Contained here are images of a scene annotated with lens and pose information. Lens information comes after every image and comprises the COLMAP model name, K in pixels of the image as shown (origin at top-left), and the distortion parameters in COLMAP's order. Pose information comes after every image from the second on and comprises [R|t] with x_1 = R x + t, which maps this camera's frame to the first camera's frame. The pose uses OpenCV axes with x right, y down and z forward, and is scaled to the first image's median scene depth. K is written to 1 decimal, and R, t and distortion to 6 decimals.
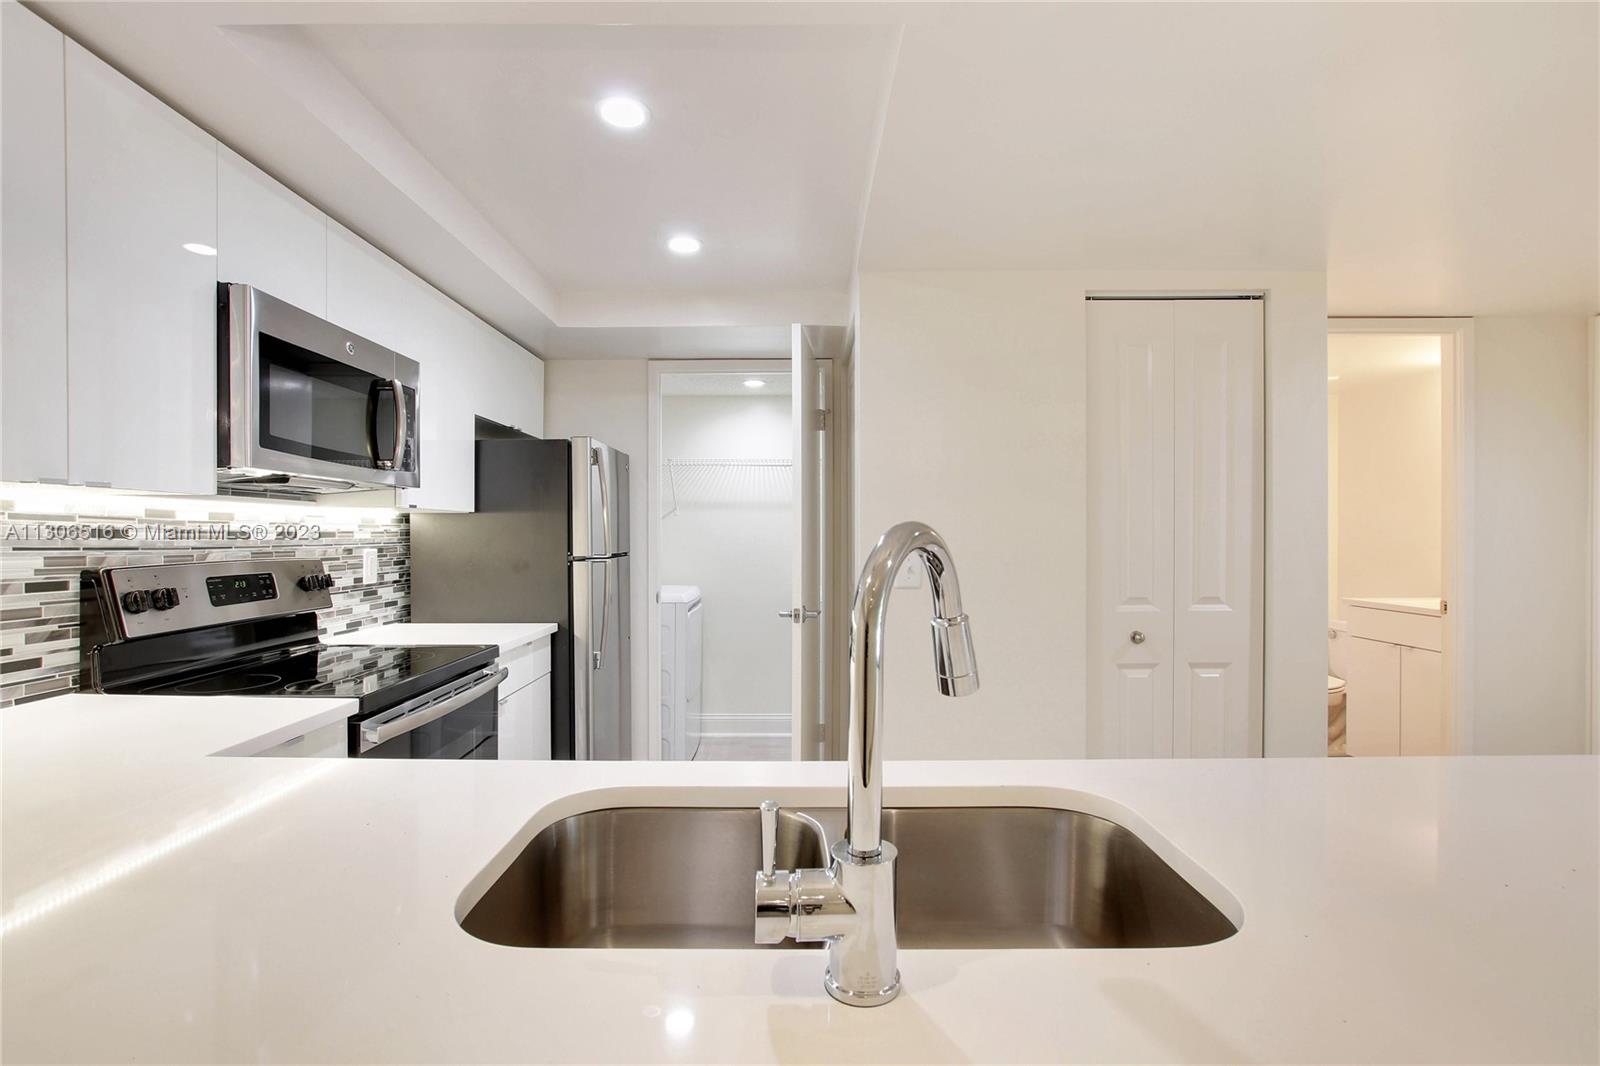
lens RADIAL K [[748.1, 0, 794.9], [0, 748.1, 539.7], [0, 0, 1]] dist [-0.026211, 0.003278]
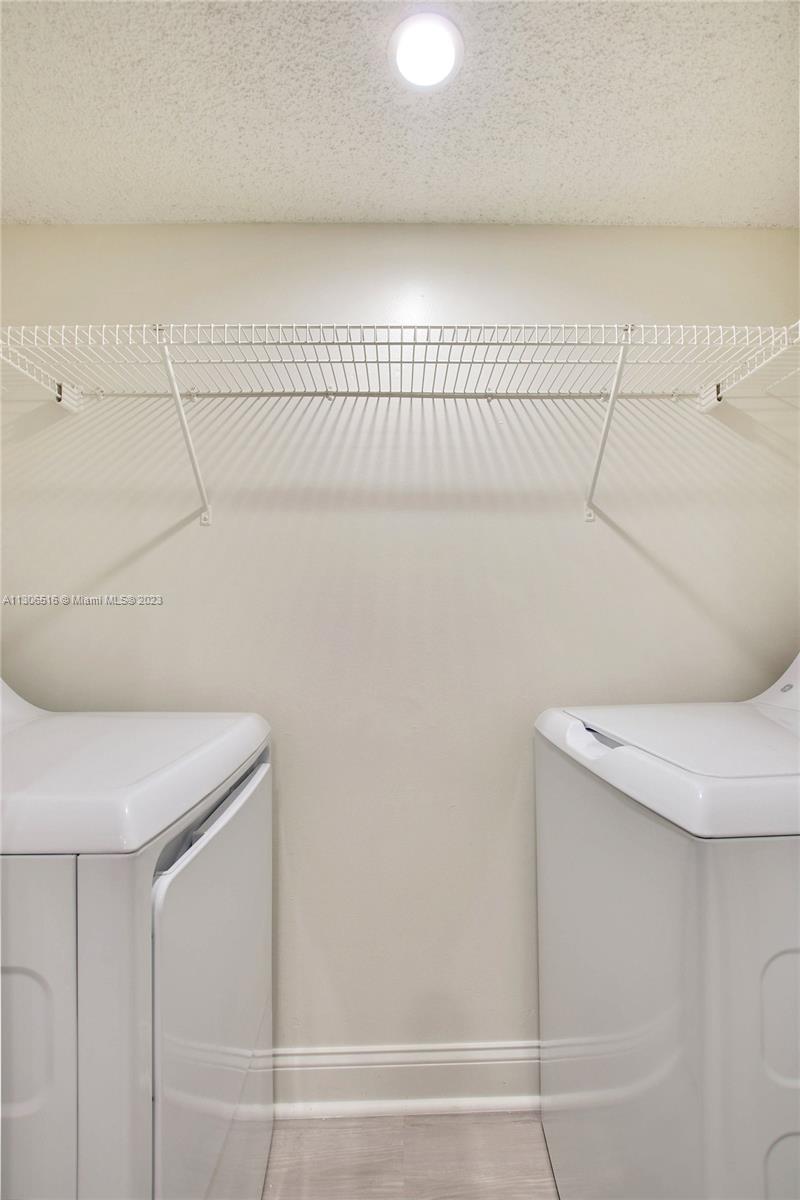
lens RADIAL K [[561.0, 0, 406.6], [0, 561.0, 607.7], [0, 0, 1]] dist [-0.026211, 0.003278]
pose [[0.999732, -0.009245, 0.021224, -0.120715], [0.010196, 0.998927, -0.045171, 0.046232], [-0.020784, 0.045375, 0.998754, 1.355392]]
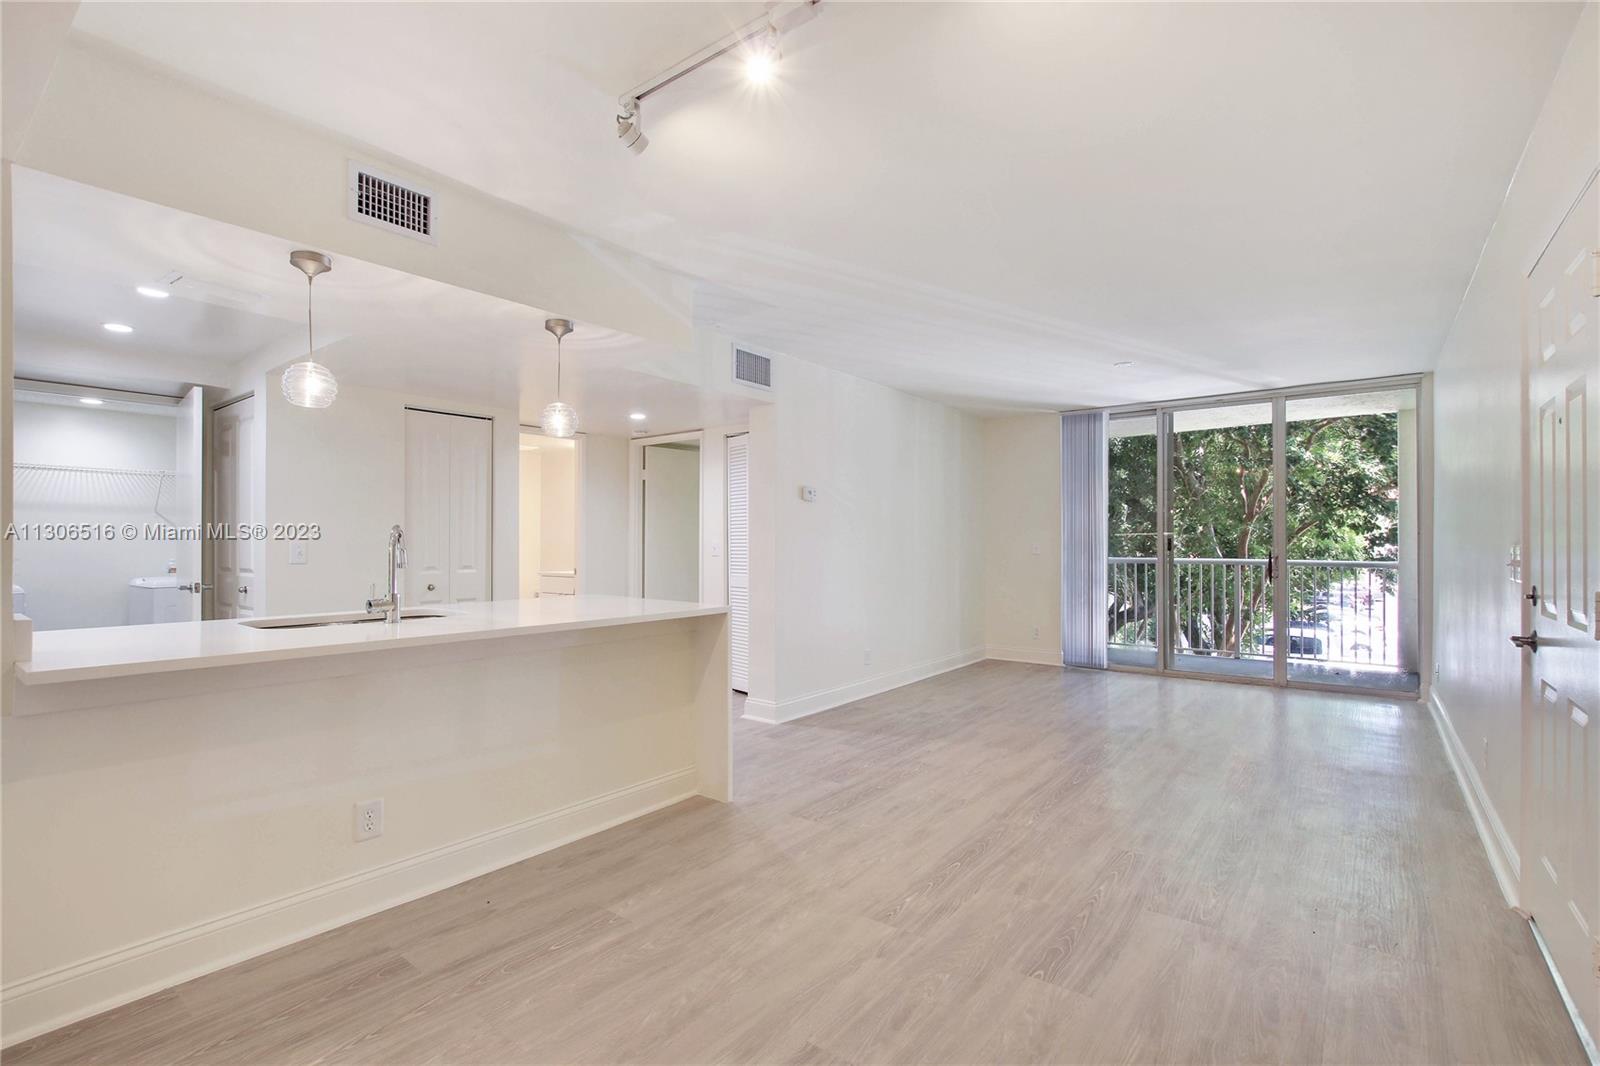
lens RADIAL K [[748.1, 0, 777.7], [0, 748.1, 540.1], [0, 0, 1]] dist [-0.026211, 0.003278]
pose [[0.616166, 0.002394, 0.787613, -0.477101], [0.002416, 0.999985, -0.004929, 0.020366], [-0.787613, 0.004940, 0.616151, -0.858919]]
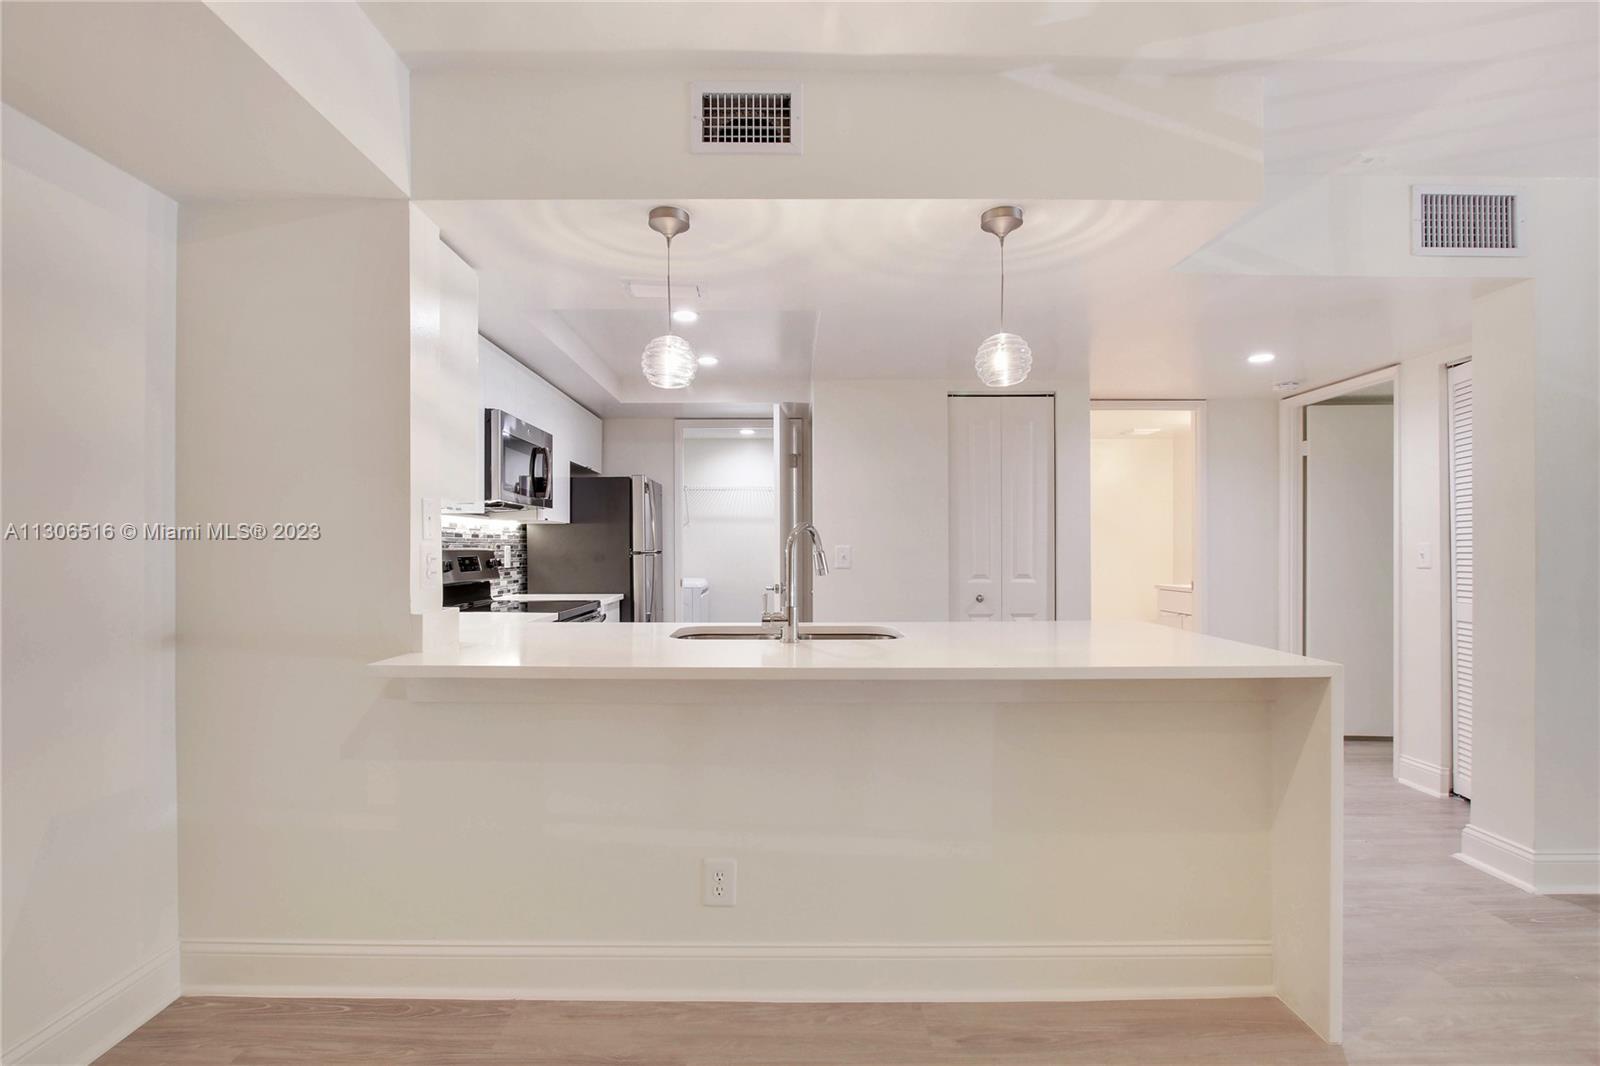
lens RADIAL K [[748.1, 0, 794.6], [0, 748.1, 546.7], [0, 0, 1]] dist [-0.026211, 0.003278]
pose [[0.999909, -0.000180, 0.013462, 0.022409], [0.000295, 0.999964, -0.008500, 0.028575], [-0.013460, 0.008503, 0.999873, -0.637095]]
